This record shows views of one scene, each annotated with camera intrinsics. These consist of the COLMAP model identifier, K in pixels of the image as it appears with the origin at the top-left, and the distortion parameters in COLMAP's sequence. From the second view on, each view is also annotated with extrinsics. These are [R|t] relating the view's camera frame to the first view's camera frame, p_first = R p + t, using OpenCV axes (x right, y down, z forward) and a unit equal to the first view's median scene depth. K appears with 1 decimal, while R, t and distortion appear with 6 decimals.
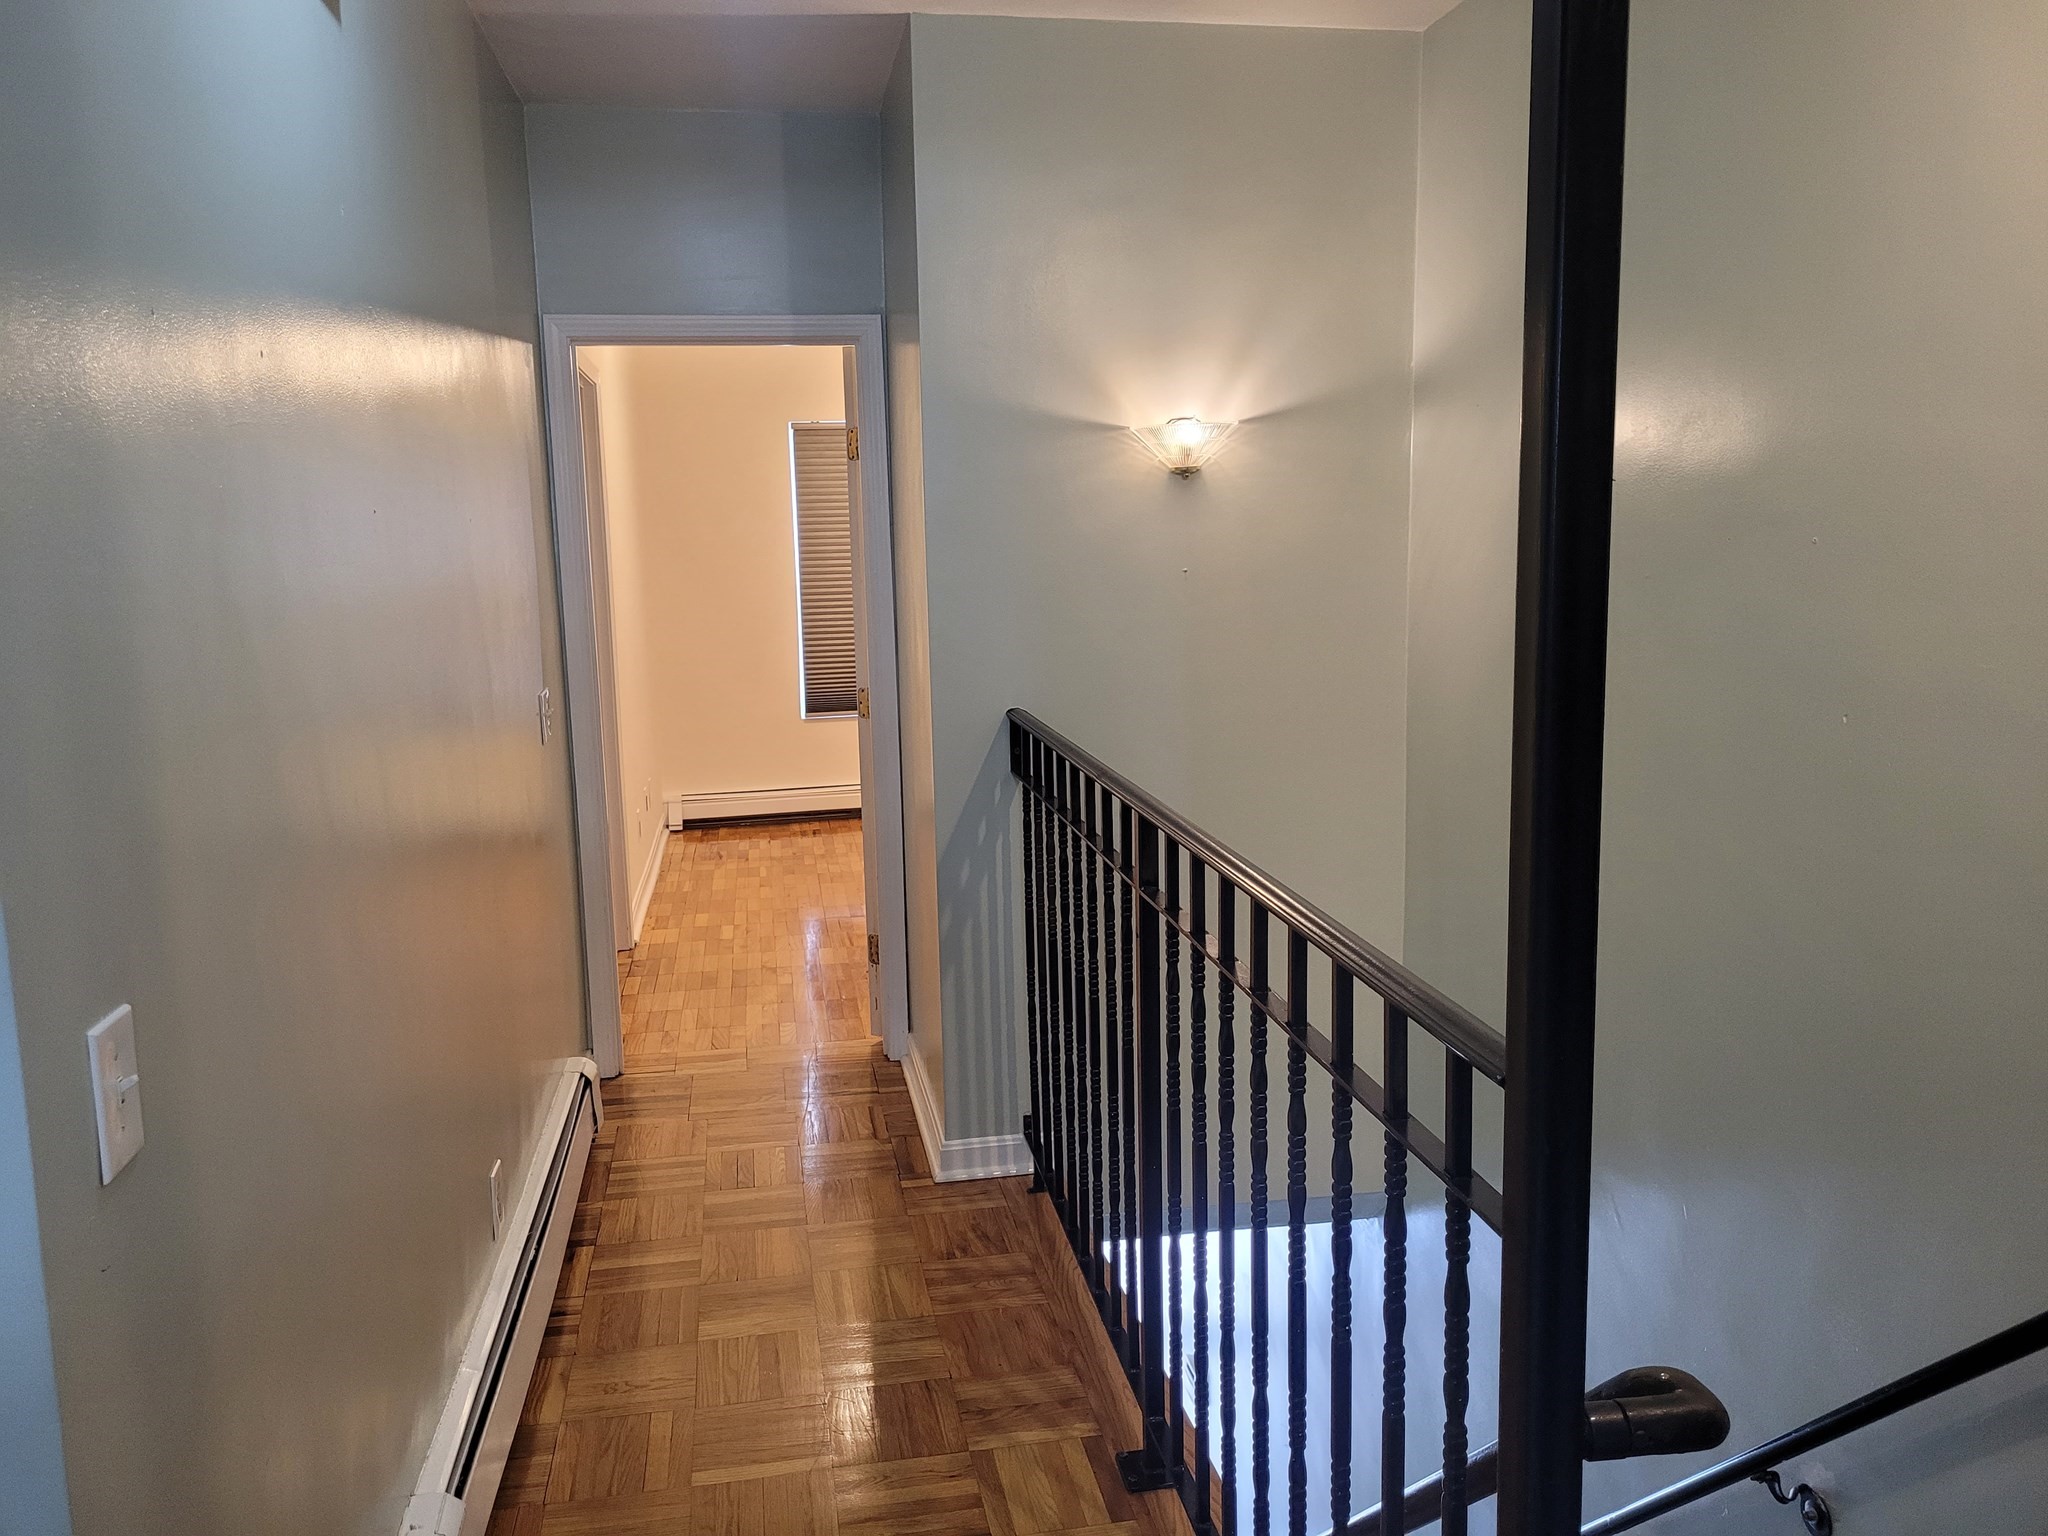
lens RADIAL K [[1536.7, 0, 1022.4], [0, 1536.7, 767.0], [0, 0, 1]] dist [0.048065, -0.041026]
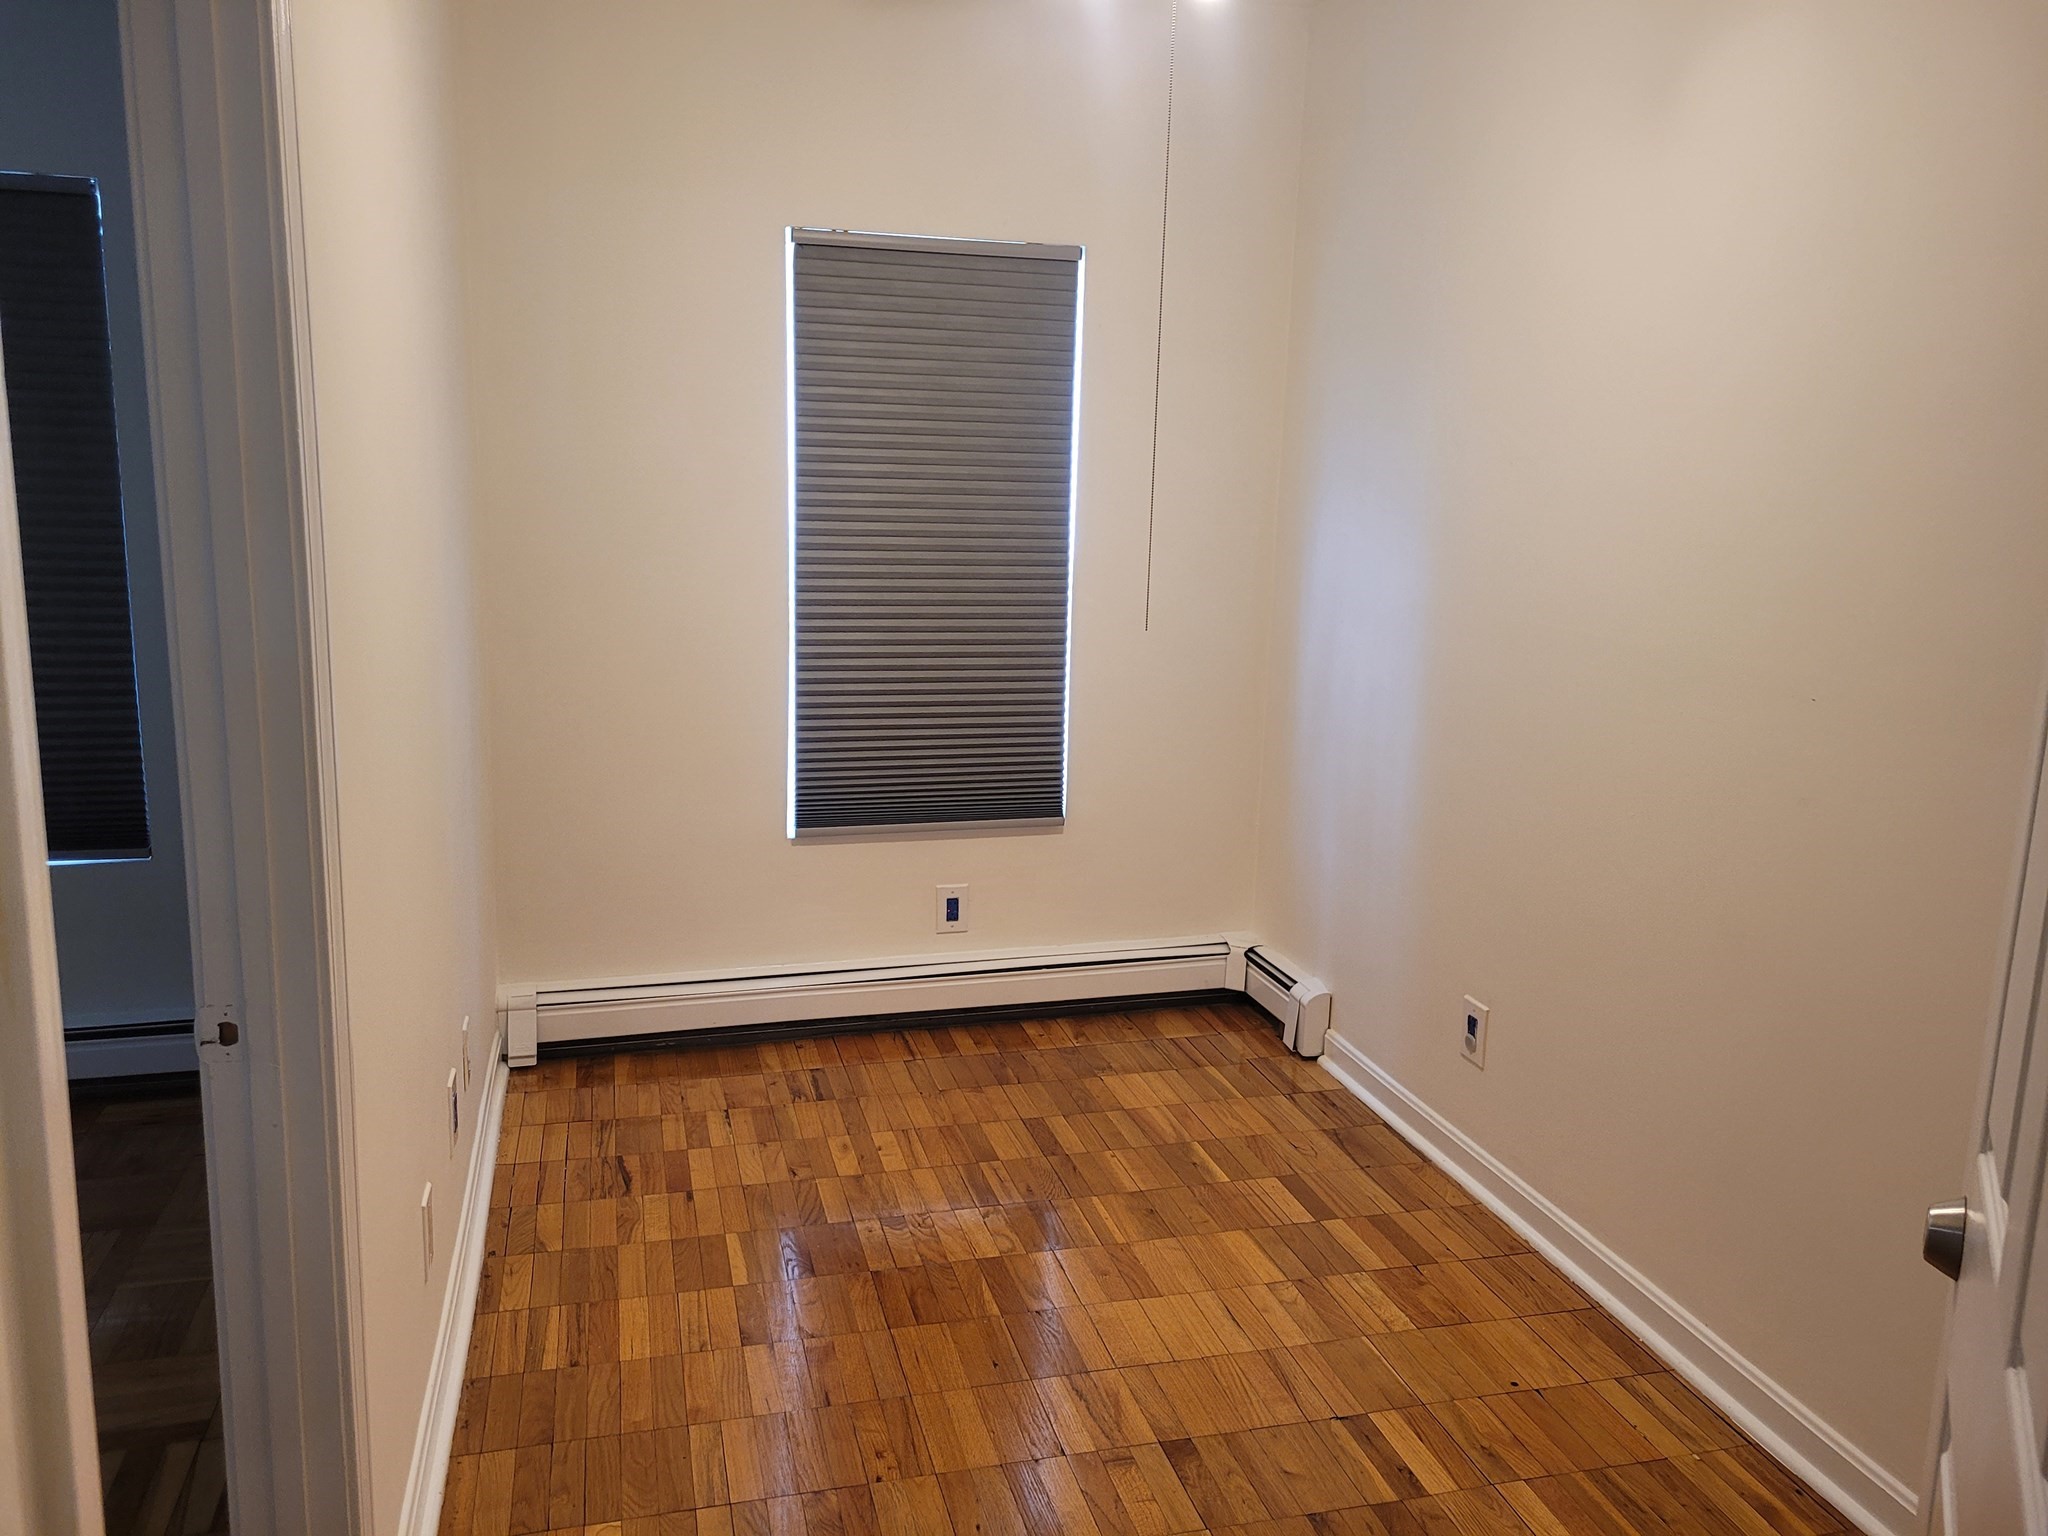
lens RADIAL K [[1536.7, 0, 1024.7], [0, 1536.7, 758.7], [0, 0, 1]] dist [0.048065, -0.041026]
pose [[0.994505, 0.025377, 0.101564, -0.120054], [-0.028289, 0.999226, 0.027336, -0.073576], [-0.100791, -0.030059, 0.994453, 0.503849]]
